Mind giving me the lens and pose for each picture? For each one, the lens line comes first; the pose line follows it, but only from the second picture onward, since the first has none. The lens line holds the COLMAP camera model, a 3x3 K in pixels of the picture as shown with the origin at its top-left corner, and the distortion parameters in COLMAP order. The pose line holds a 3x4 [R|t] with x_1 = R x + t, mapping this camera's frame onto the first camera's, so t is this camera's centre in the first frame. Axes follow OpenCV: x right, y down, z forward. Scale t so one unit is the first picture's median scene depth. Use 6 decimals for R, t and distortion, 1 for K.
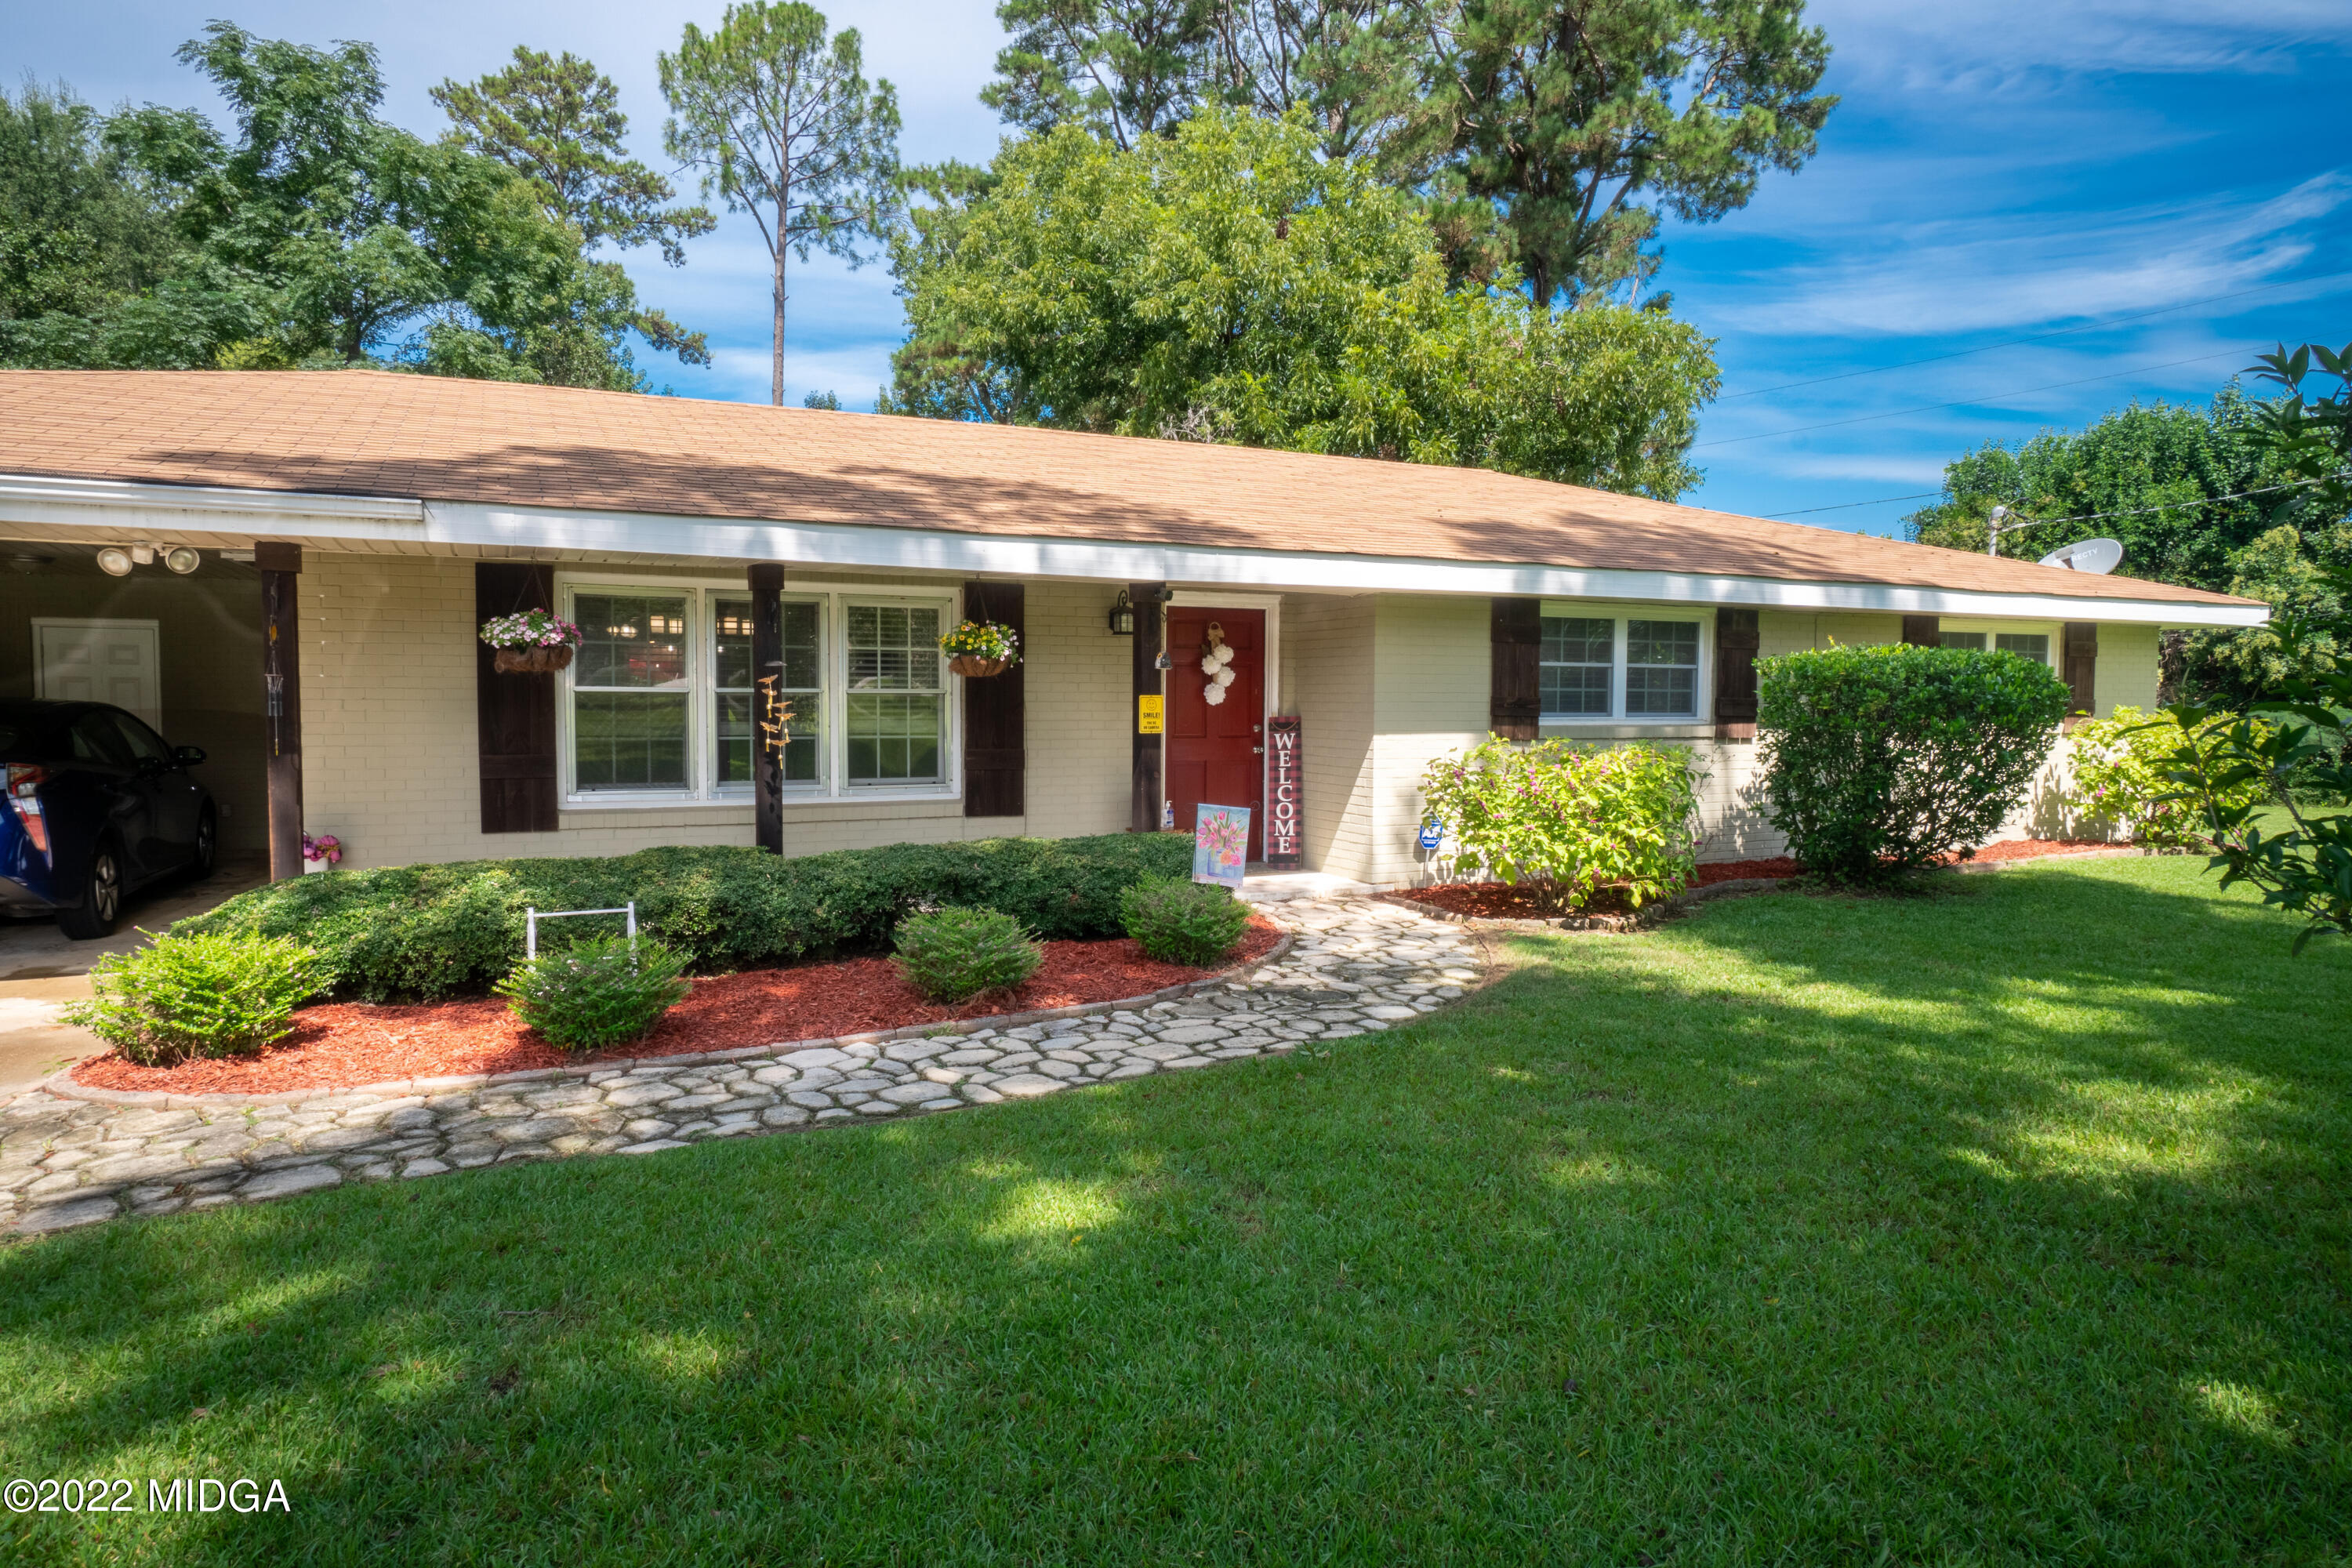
lens RADIAL K [[1395.0, 0, 1146.9], [0, 1395.0, 764.4], [0, 0, 1]] dist [-0.001360, 0.002420]
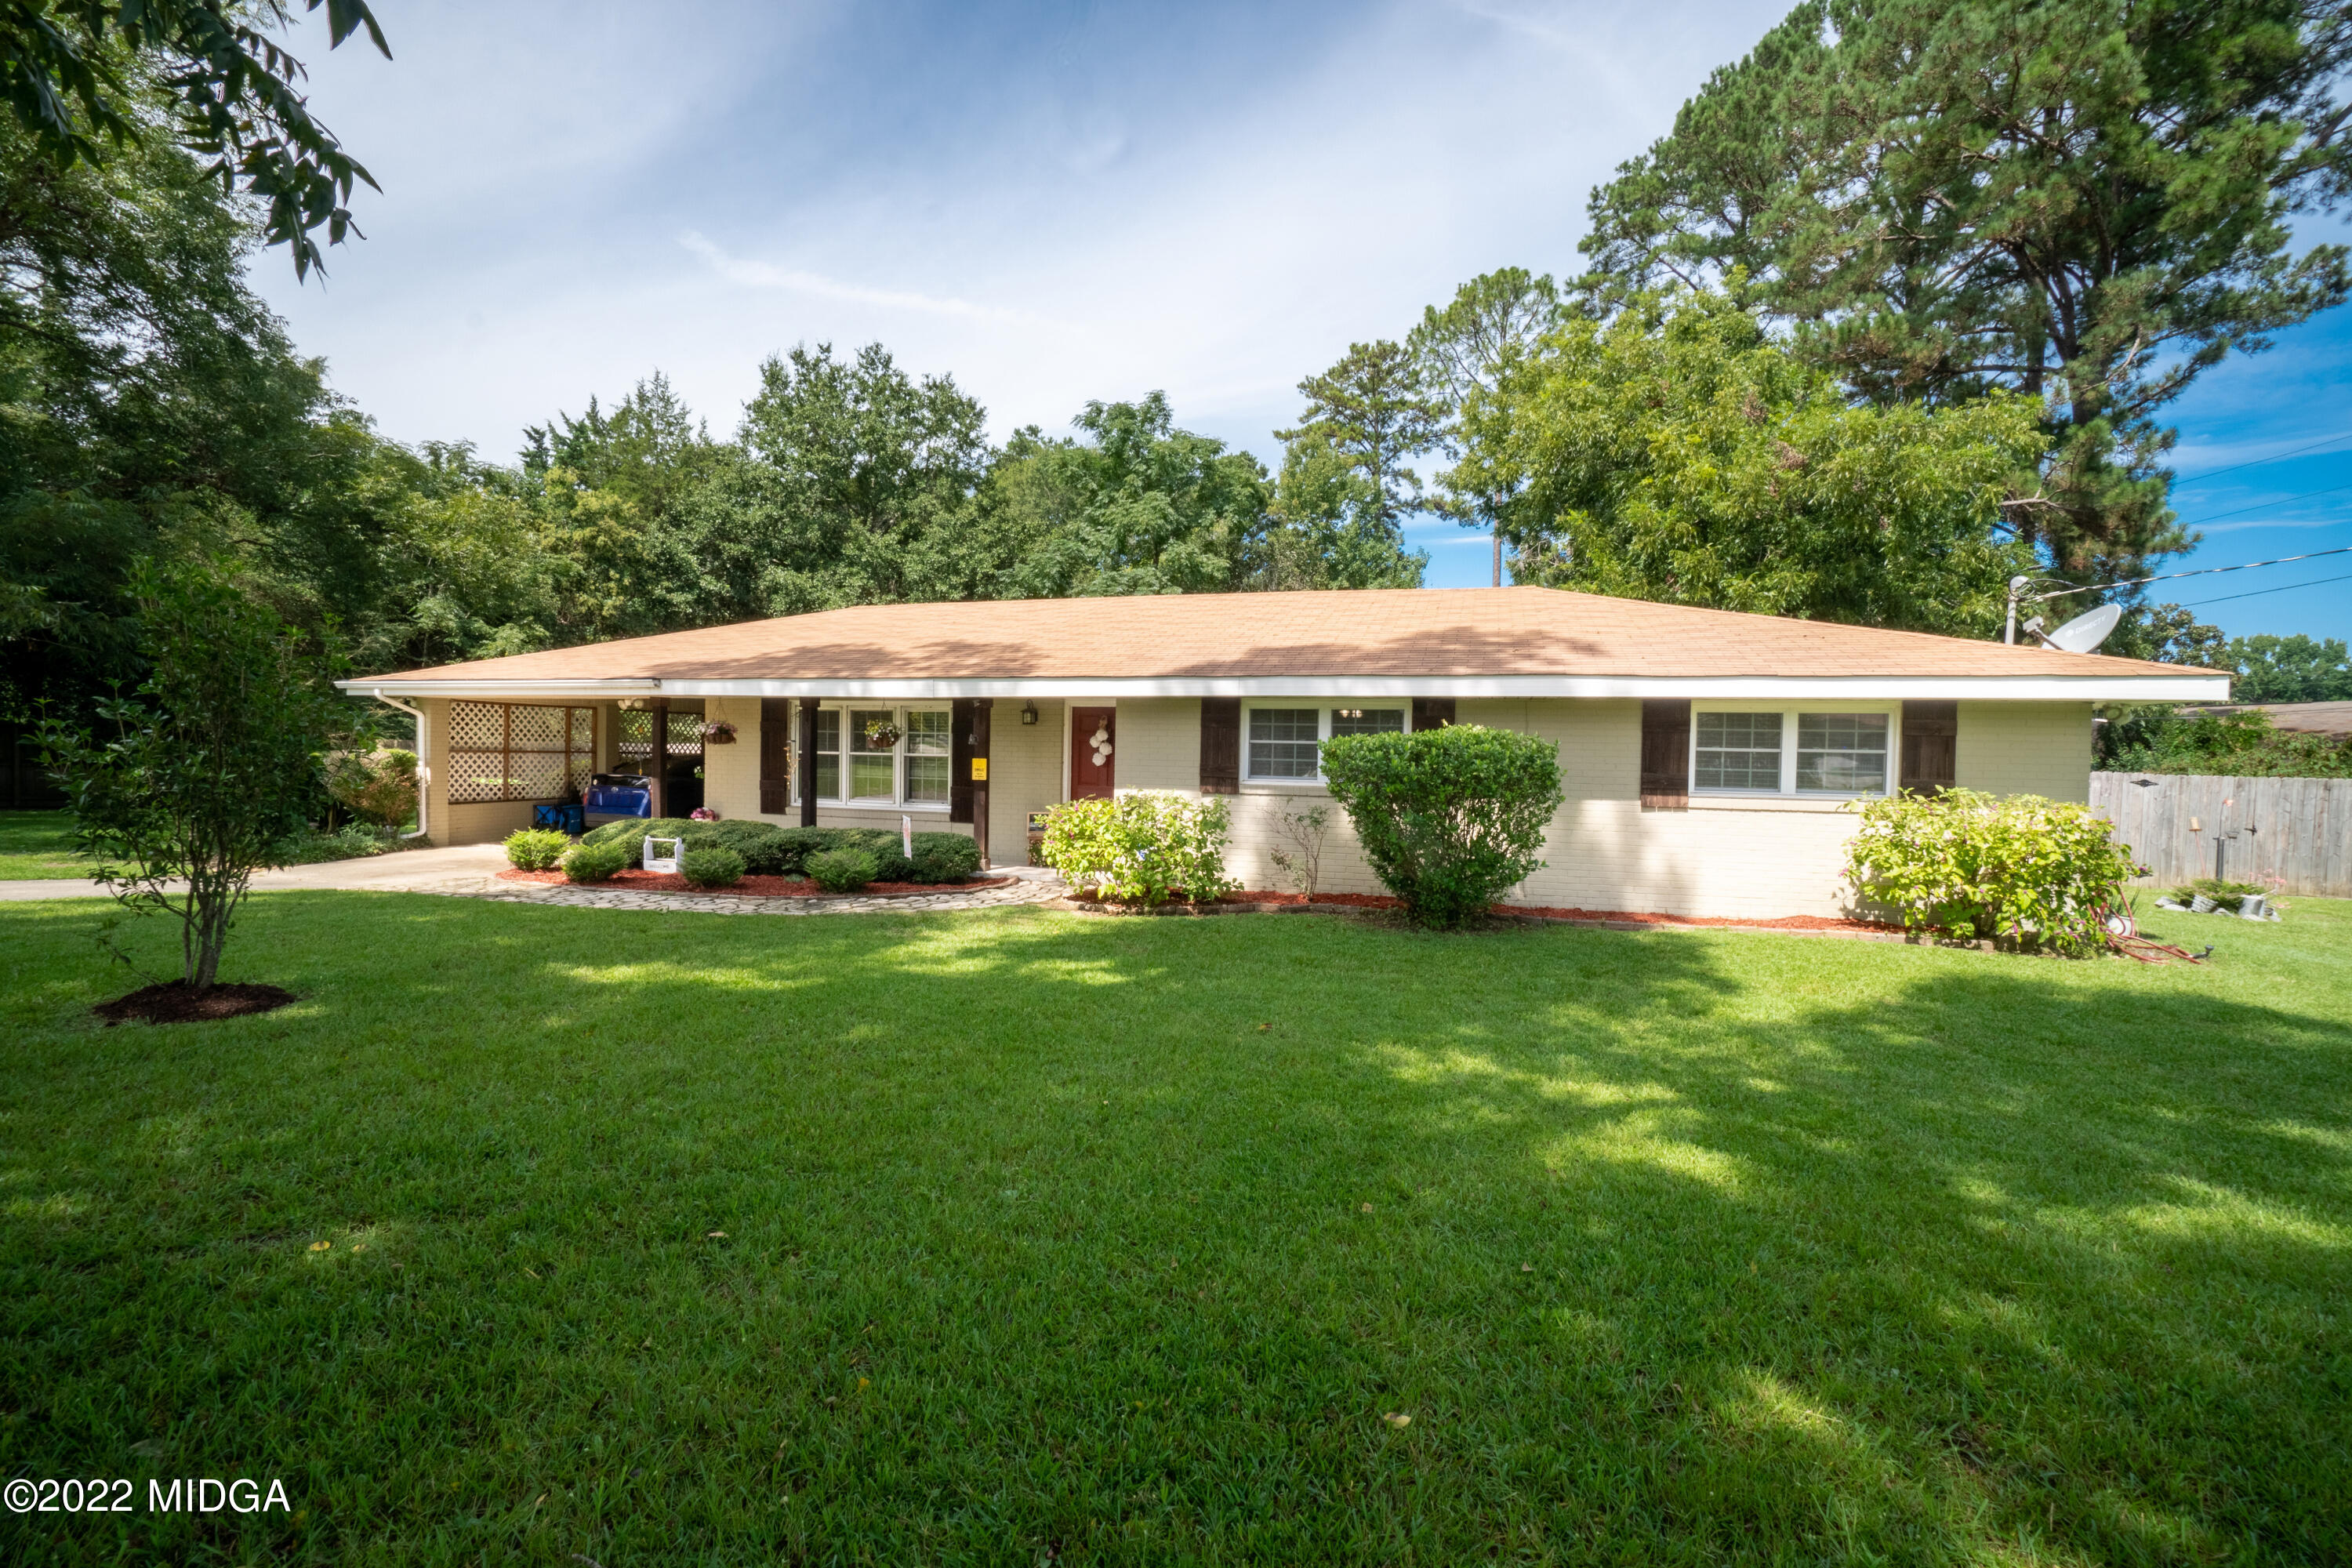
lens RADIAL K [[1029.5, 0, 1159.5], [0, 1029.5, 781.9], [0, 0, 1]] dist [-0.036827, 0.000432]
pose [[0.733042, 0.029921, -0.679525, 0.456747], [-0.048229, 0.998804, -0.008048, -0.008547], [0.678471, 0.038672, 0.733608, 0.078222]]
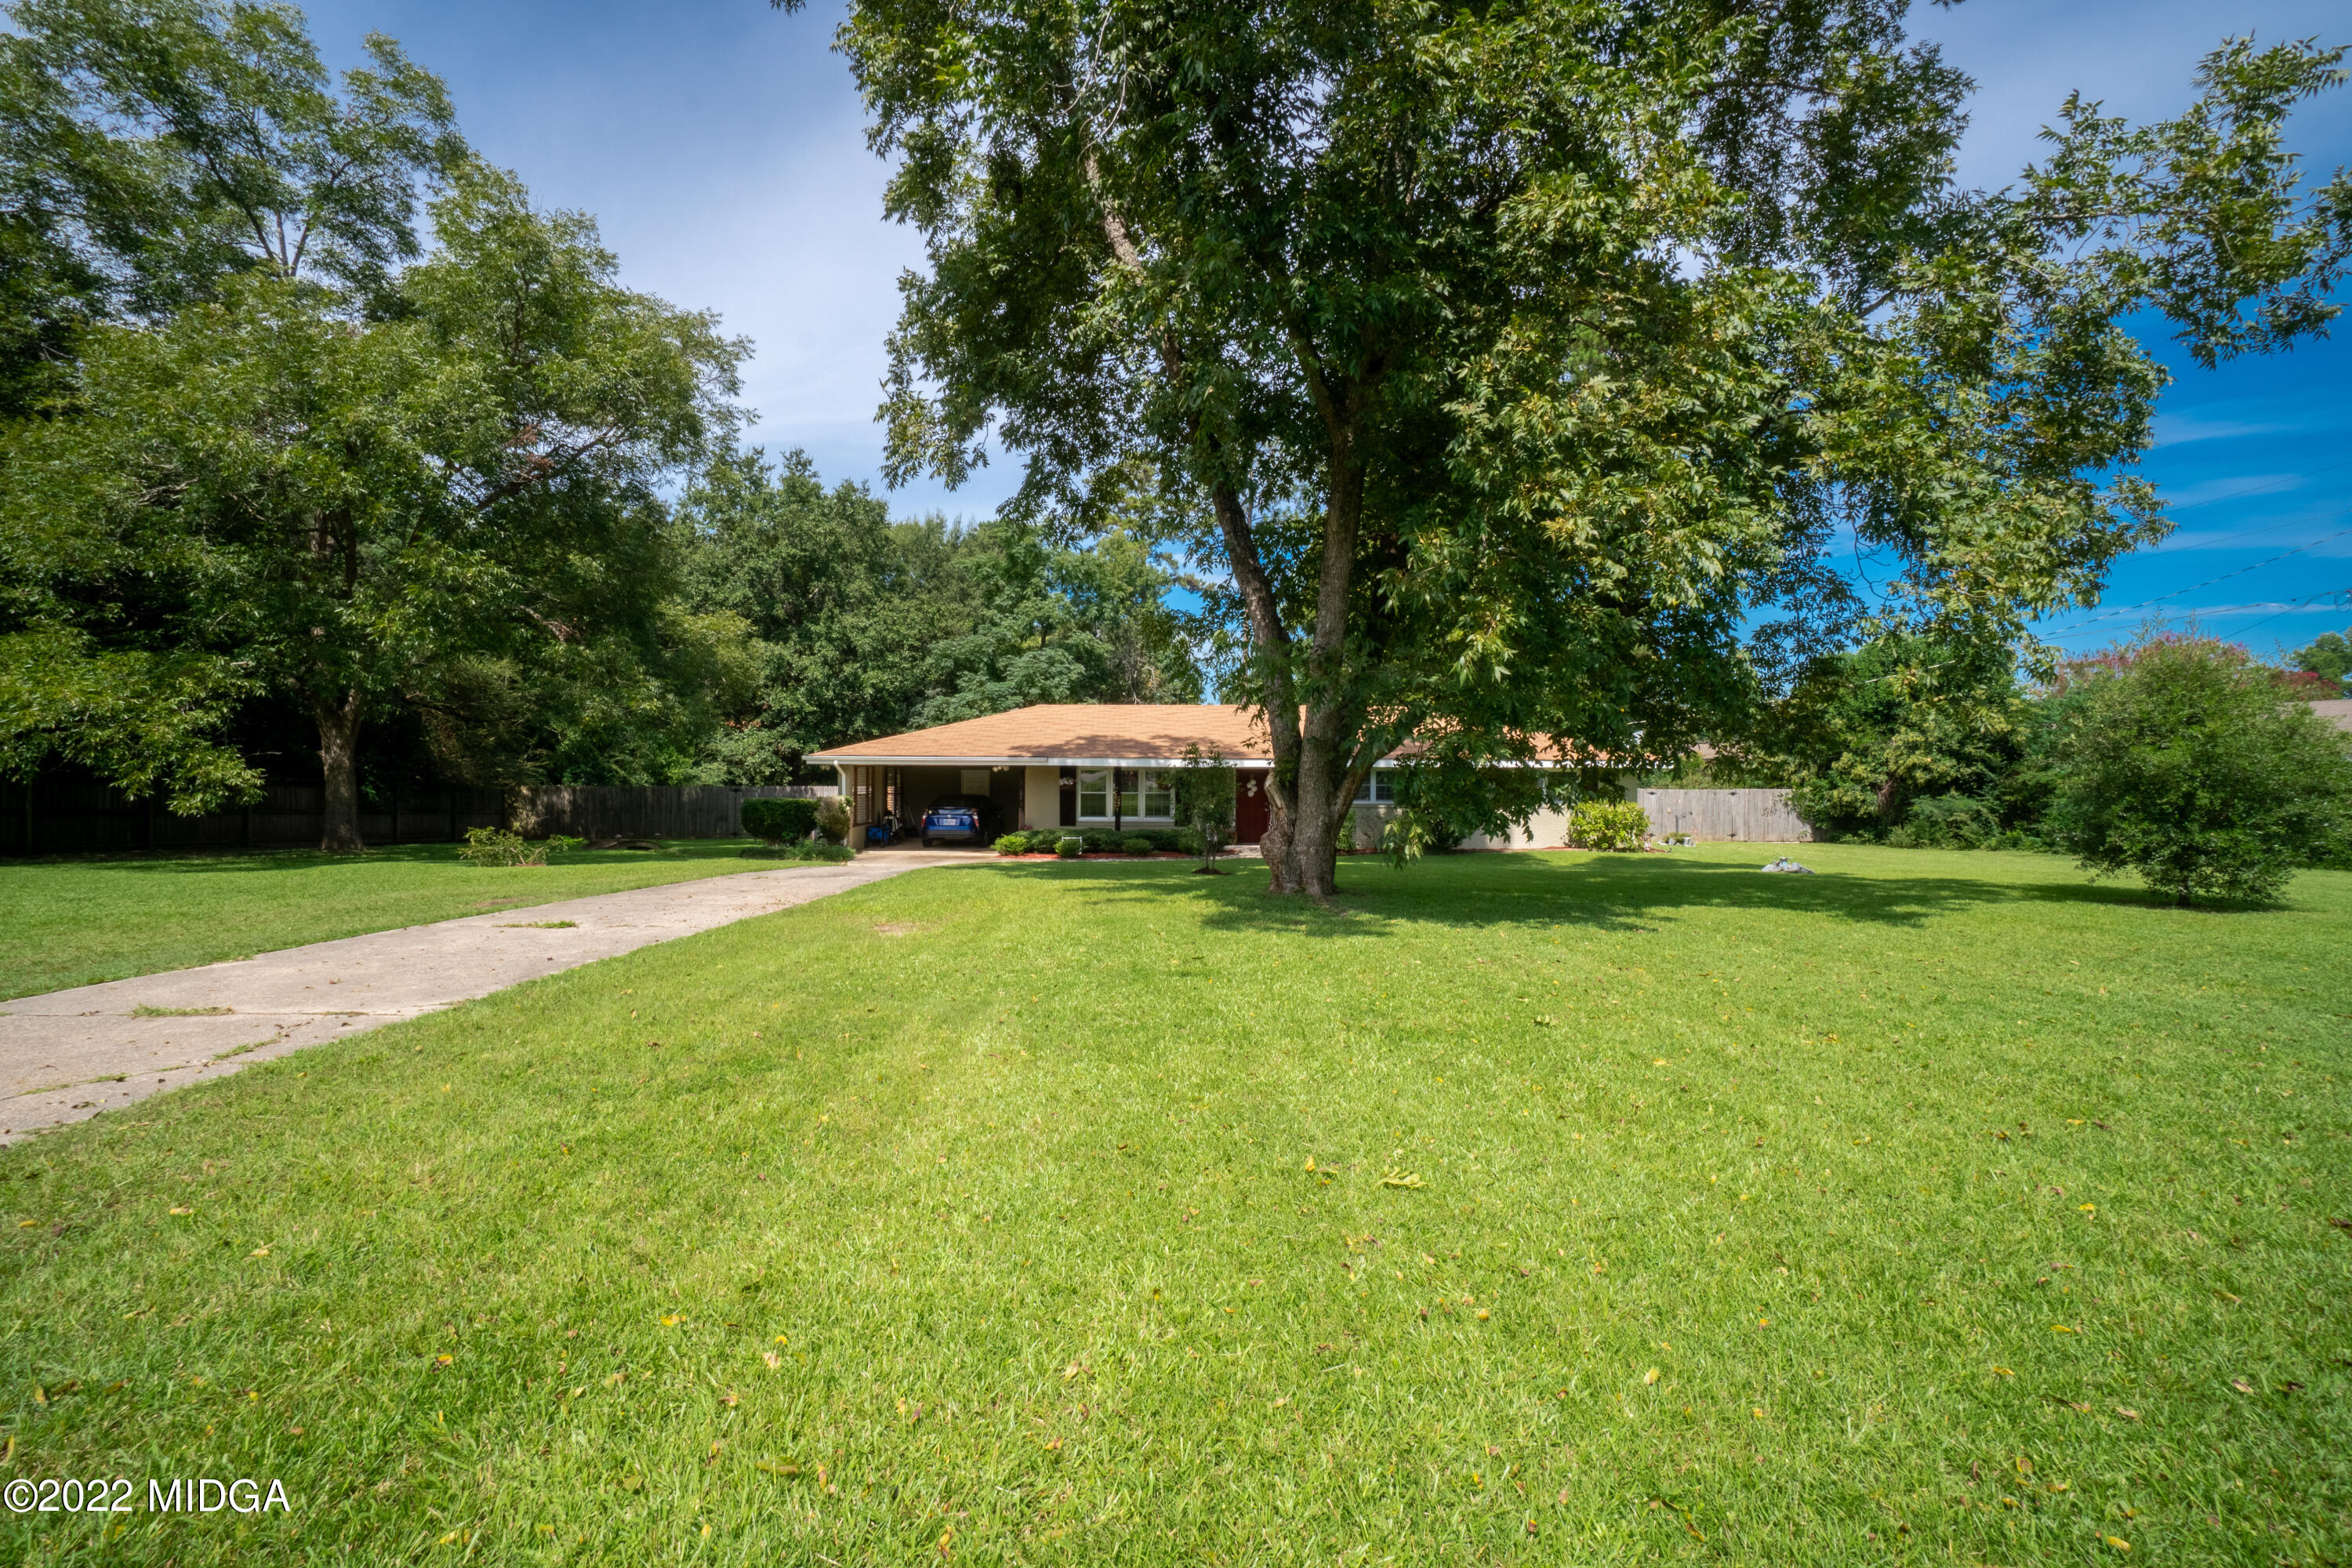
lens RADIAL K [[1029.5, 0, 1159.5], [0, 1029.5, 781.9], [0, 0, 1]] dist [-0.036827, 0.000432]
pose [[0.919831, 0.000914, -0.392313, 0.412236], [-0.018512, 0.998985, -0.041076, 0.015037], [0.391877, 0.045045, 0.918914, -0.709221]]
